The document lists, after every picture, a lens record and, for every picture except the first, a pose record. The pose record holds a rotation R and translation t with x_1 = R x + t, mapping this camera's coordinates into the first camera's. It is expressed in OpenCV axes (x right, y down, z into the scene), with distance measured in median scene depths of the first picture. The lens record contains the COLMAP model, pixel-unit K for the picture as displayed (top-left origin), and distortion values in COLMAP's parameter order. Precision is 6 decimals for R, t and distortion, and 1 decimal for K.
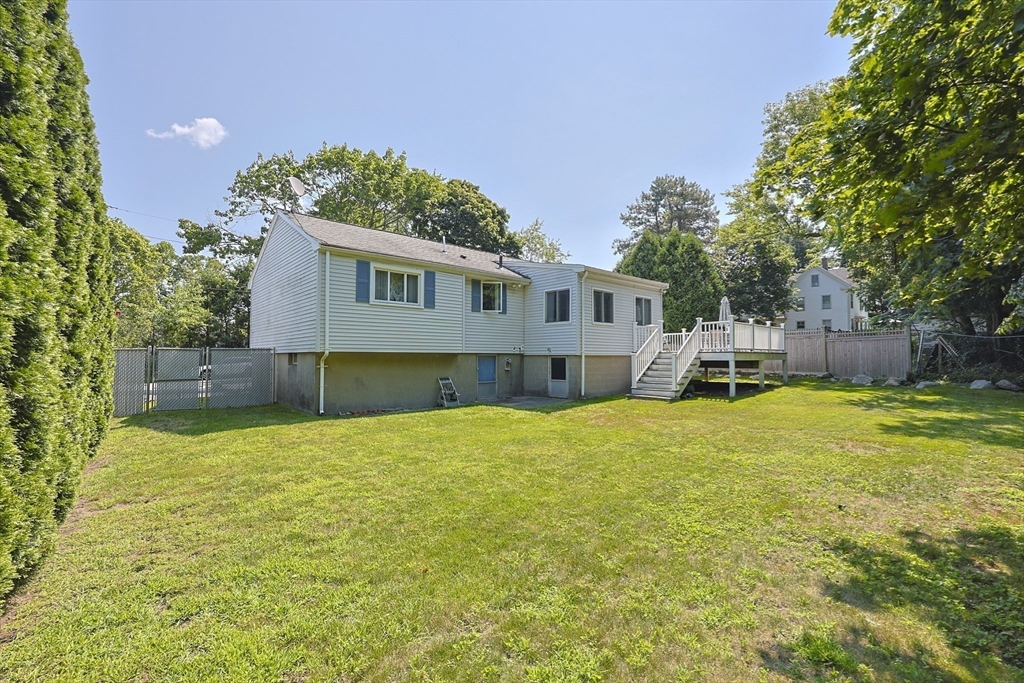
lens RADIAL K [[439.7, 0, 508.9], [0, 439.7, 340.3], [0, 0, 1]] dist [0.001864, -0.000410]
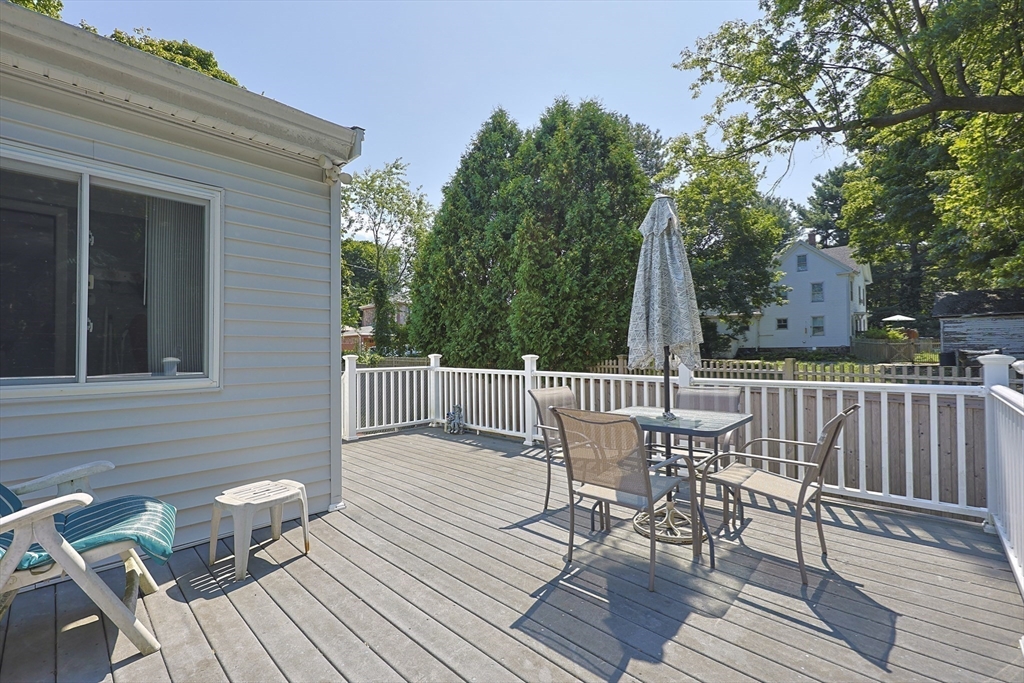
lens RADIAL K [[439.7, 0, 513.8], [0, 439.7, 347.7], [0, 0, 1]] dist [0.001864, -0.000410]
pose [[0.996299, -0.009493, 0.085424, 0.166441], [0.007405, 0.999667, 0.024728, -0.017672], [-0.085630, -0.024004, 0.996038, 0.330359]]
